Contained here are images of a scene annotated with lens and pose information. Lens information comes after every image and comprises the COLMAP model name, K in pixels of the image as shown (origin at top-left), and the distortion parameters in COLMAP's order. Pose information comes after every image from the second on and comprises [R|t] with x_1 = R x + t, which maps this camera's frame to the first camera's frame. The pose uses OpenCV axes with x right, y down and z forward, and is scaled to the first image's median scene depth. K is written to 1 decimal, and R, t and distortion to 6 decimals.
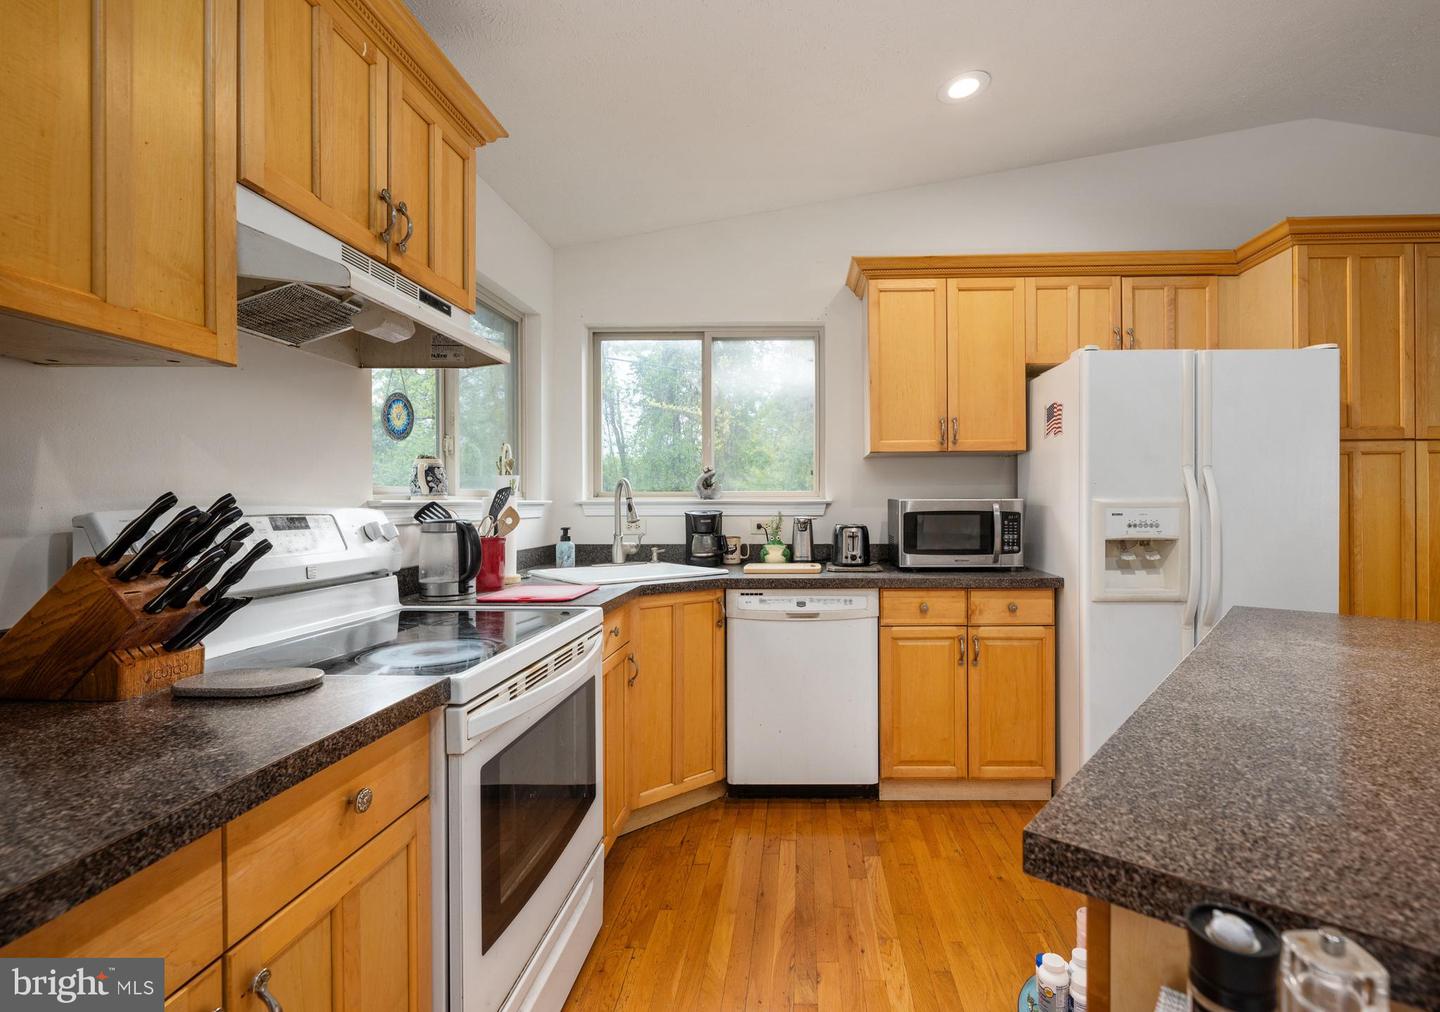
lens RADIAL K [[656.2, 0, 795.8], [0, 656.2, 505.2], [0, 0, 1]] dist [-0.001584, -0.000417]
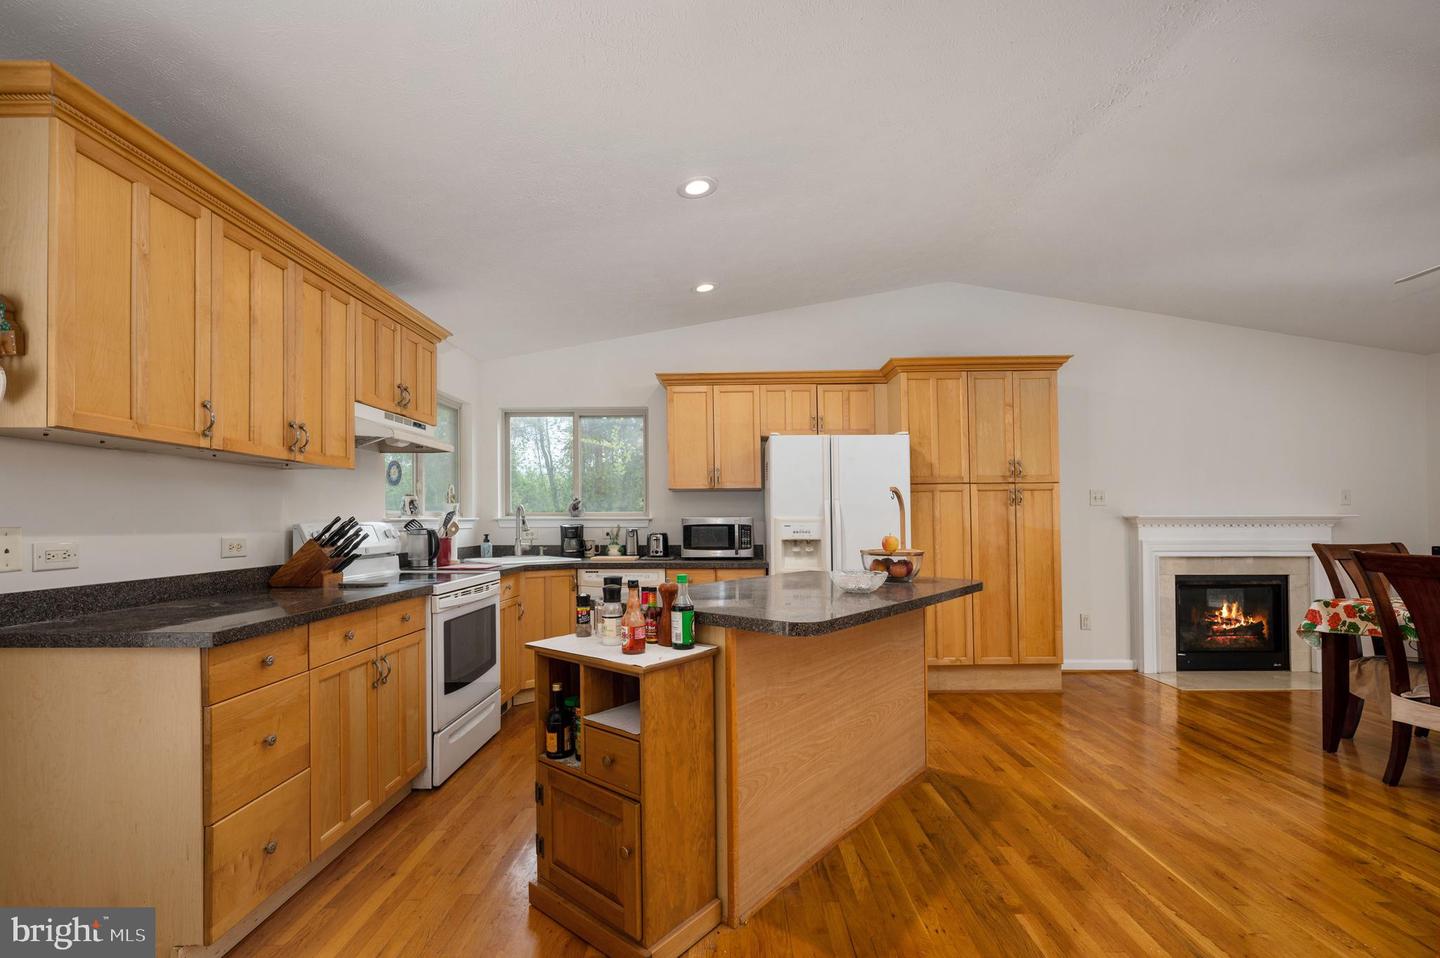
lens RADIAL K [[617.7, 0, 715.8], [0, 617.7, 522.3], [0, 0, 1]] dist [-0.002034, 0.000496]
pose [[0.999985, -0.000552, -0.005423, 0.272857], [0.000563, 0.999998, 0.001853, 0.000928], [0.005422, -0.001856, 0.999984, -0.643358]]
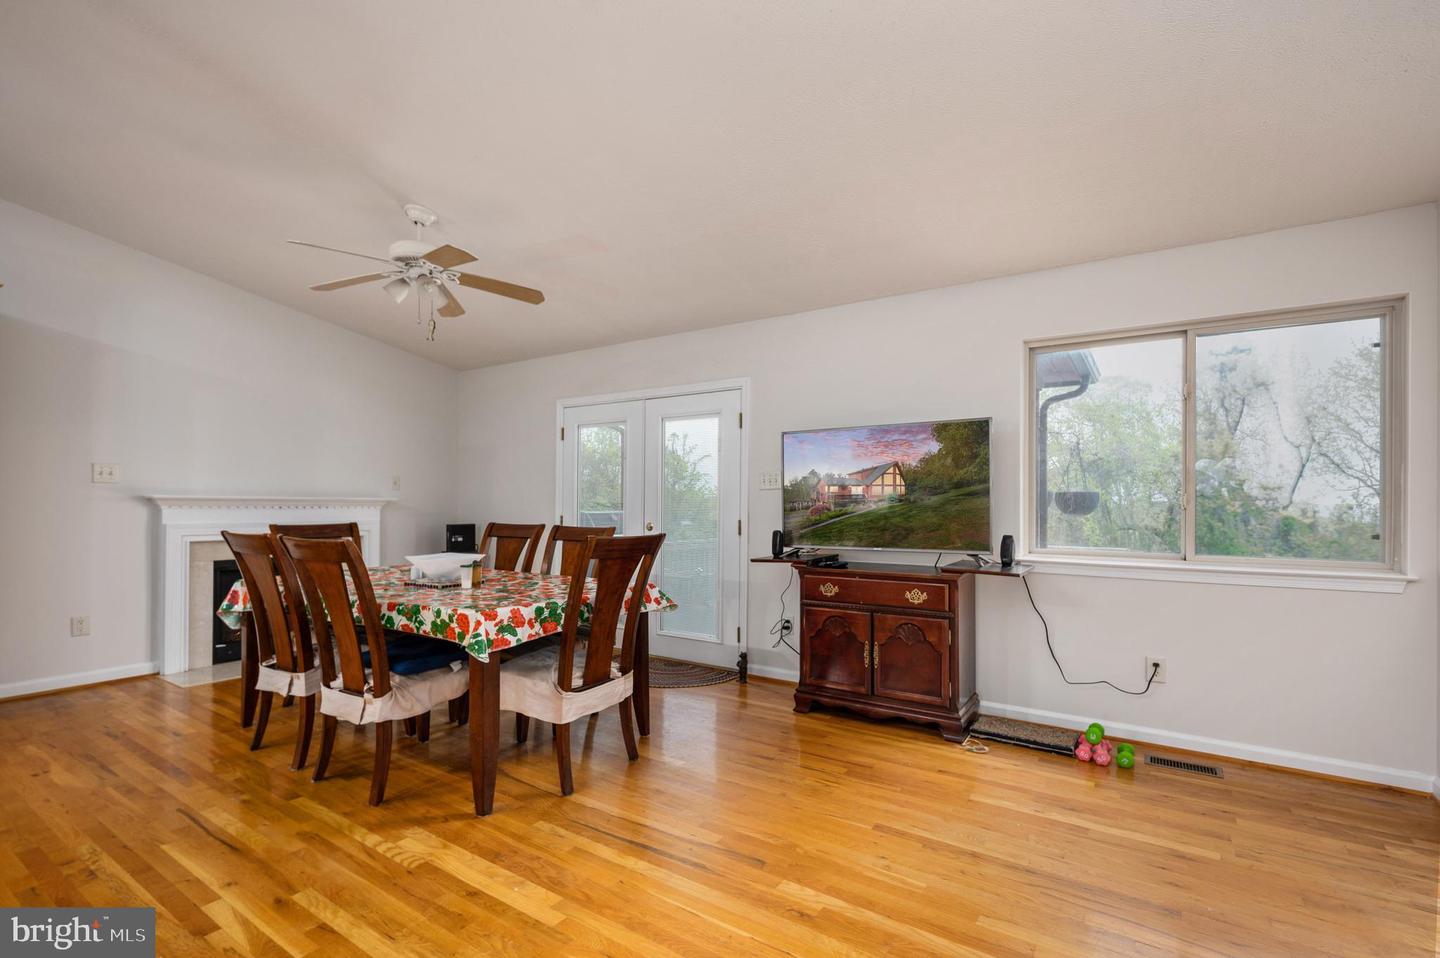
lens RADIAL K [[662.7, 0, 715.2], [0, 662.7, 497.9], [0, 0, 1]] dist [-0.001228, -0.001969]
pose [[0.543009, 0.013999, 0.839610, 0.854012], [-0.005573, 0.999899, -0.013067, 0.005414], [-0.839709, 0.002416, 0.543032, -0.937688]]
